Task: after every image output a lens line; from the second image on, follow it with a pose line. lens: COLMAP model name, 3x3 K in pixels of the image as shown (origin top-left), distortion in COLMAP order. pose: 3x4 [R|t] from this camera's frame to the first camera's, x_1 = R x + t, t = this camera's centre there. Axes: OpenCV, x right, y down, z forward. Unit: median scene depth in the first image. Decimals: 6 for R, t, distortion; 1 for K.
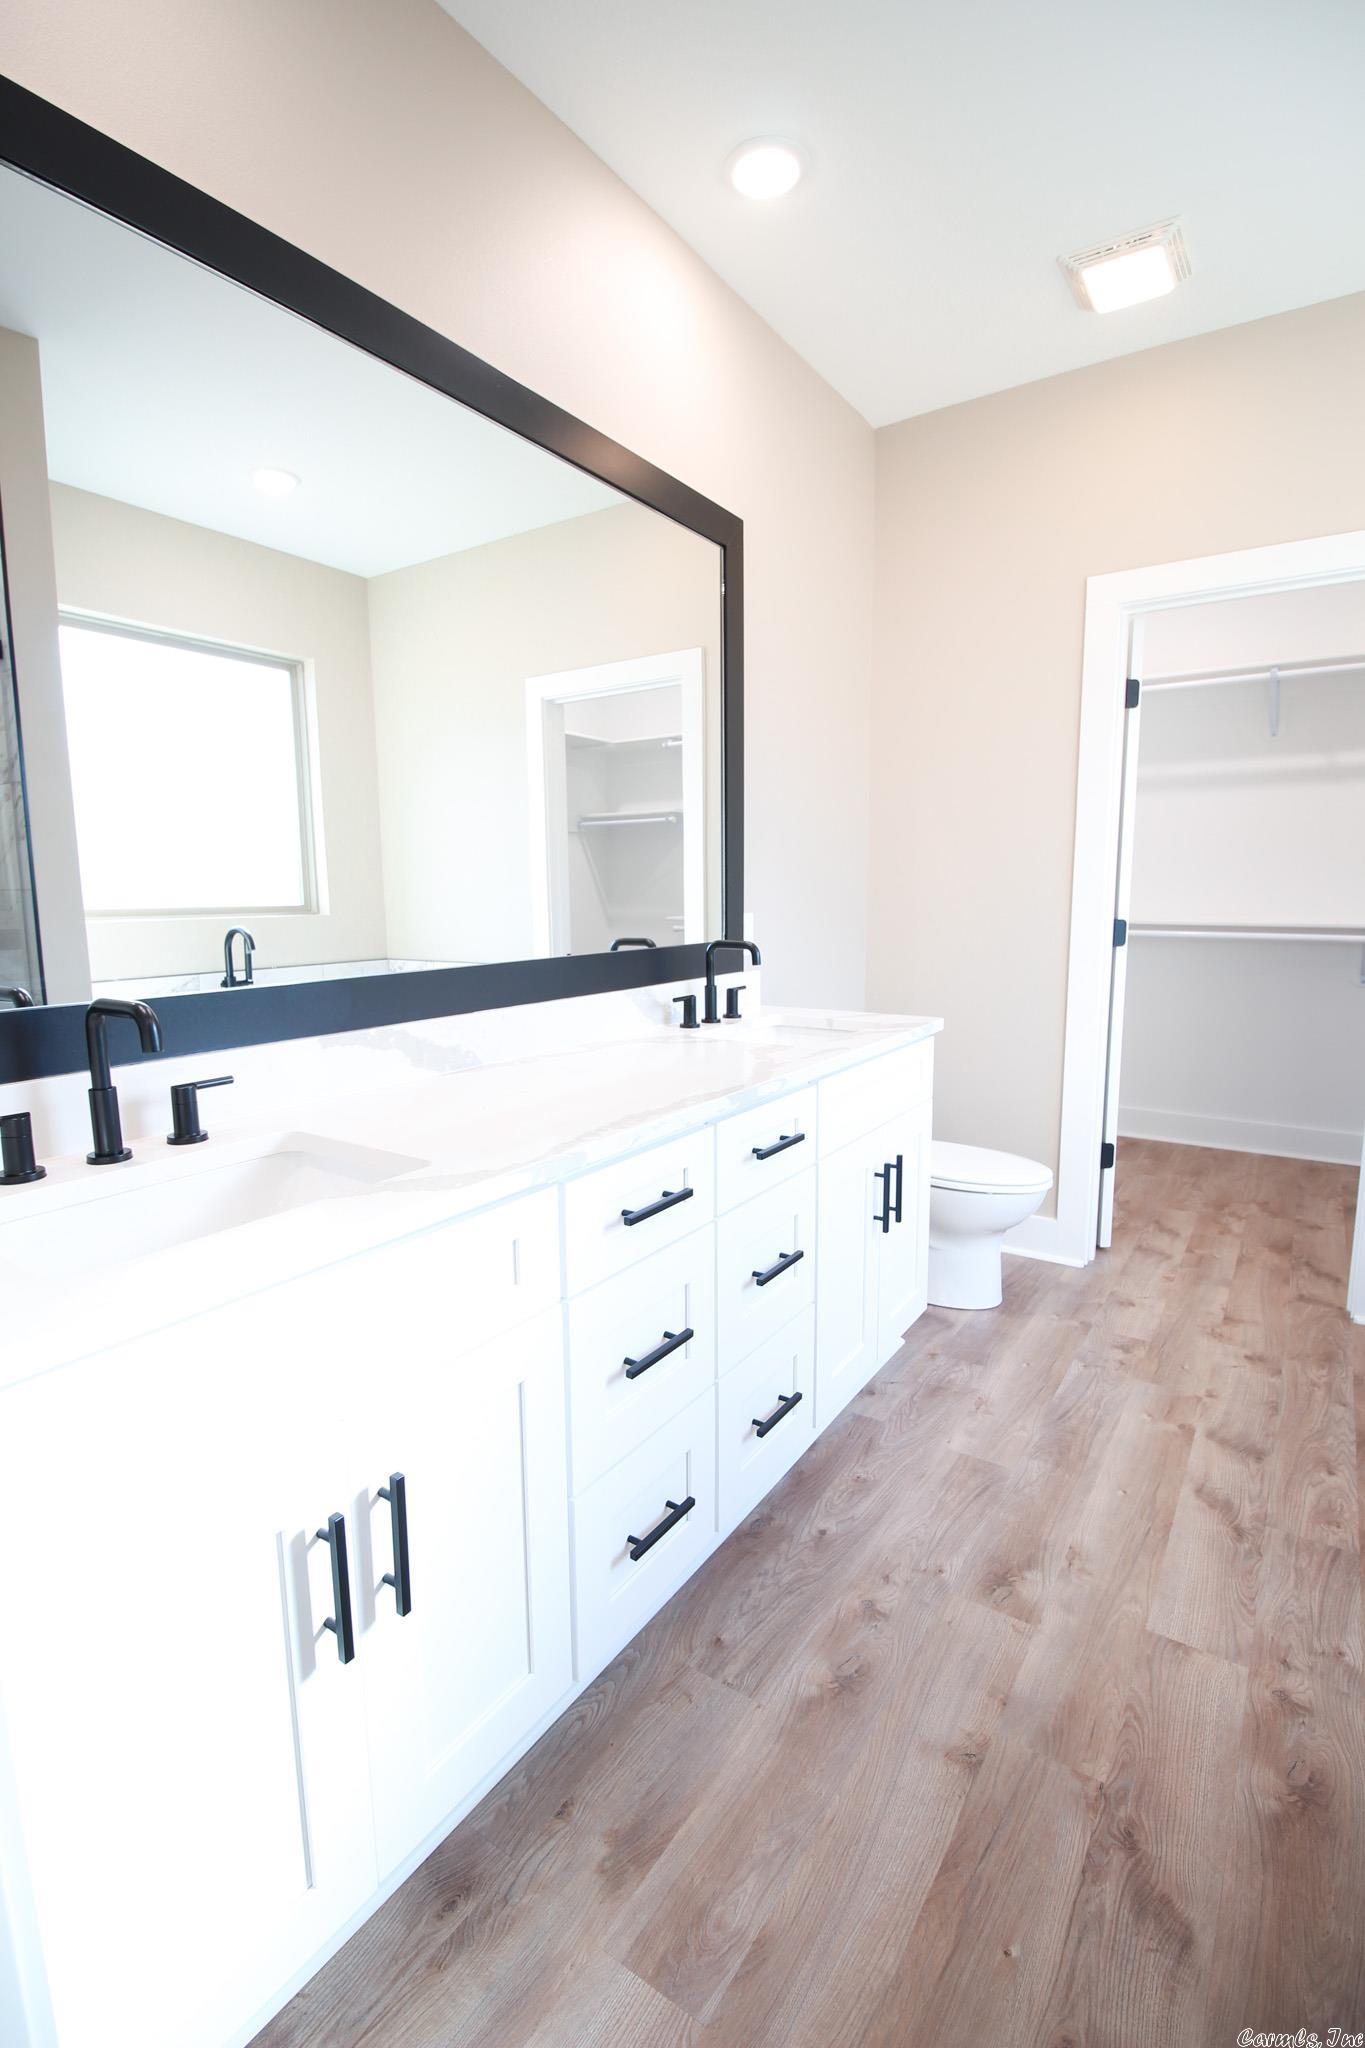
lens RADIAL K [[949.6, 0, 678.7], [0, 949.6, 1016.3], [0, 0, 1]] dist [0.000011, -0.011815]
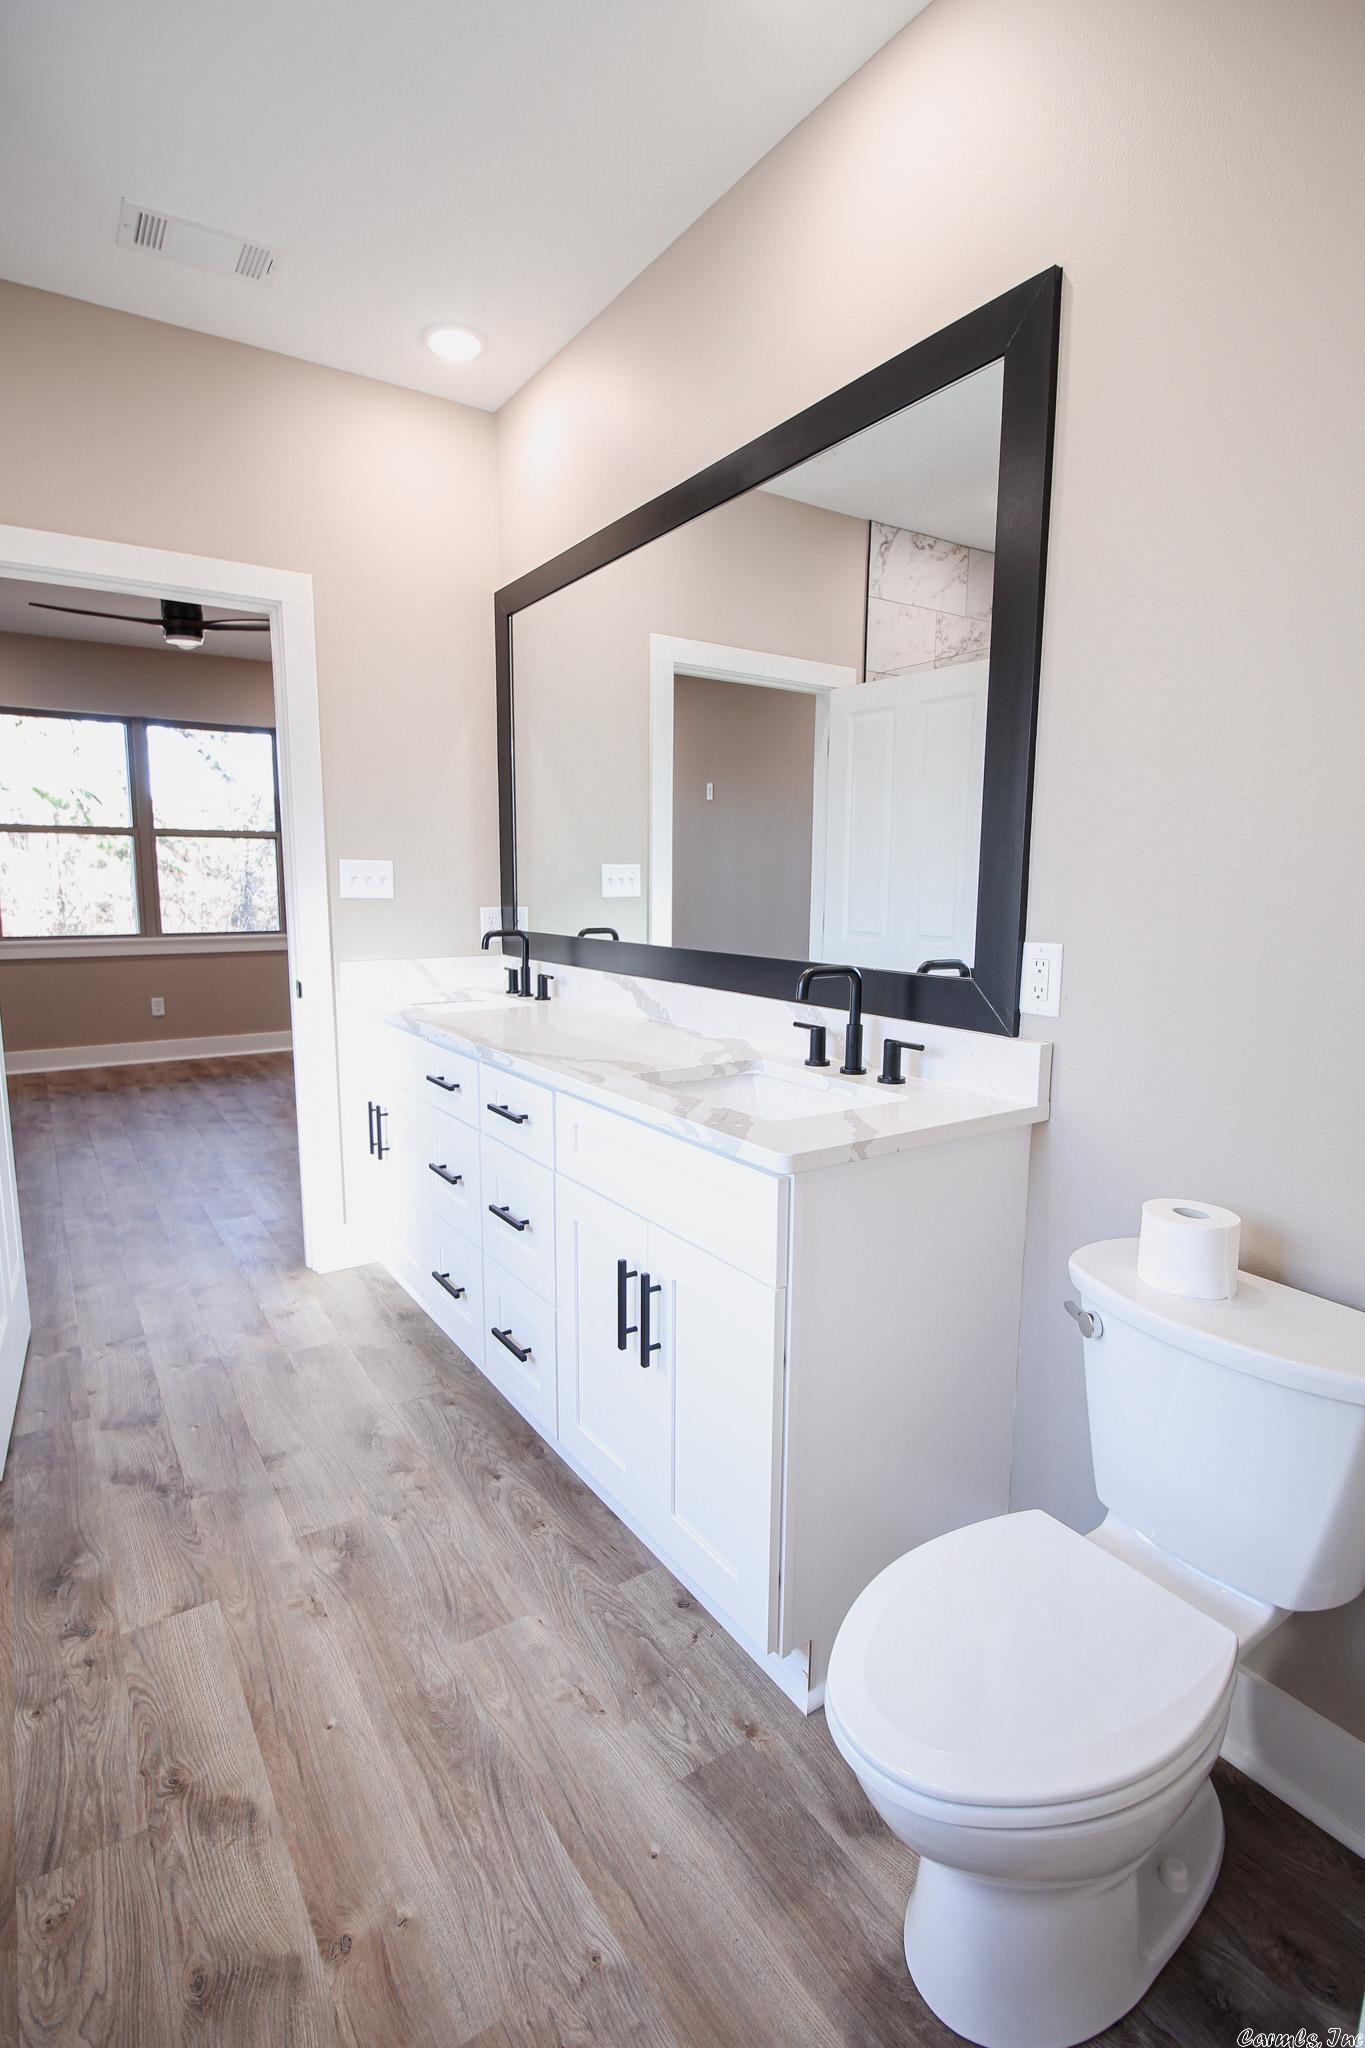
lens RADIAL K [[962.4, 0, 673.1], [0, 962.4, 1027.6], [0, 0, 1]] dist [-0.009640, -0.006713]
pose [[-0.371630, 0.146013, -0.916827, 0.990612], [-0.132203, 0.969167, 0.207937, -0.214304], [0.918920, 0.198483, -0.340868, 1.419409]]
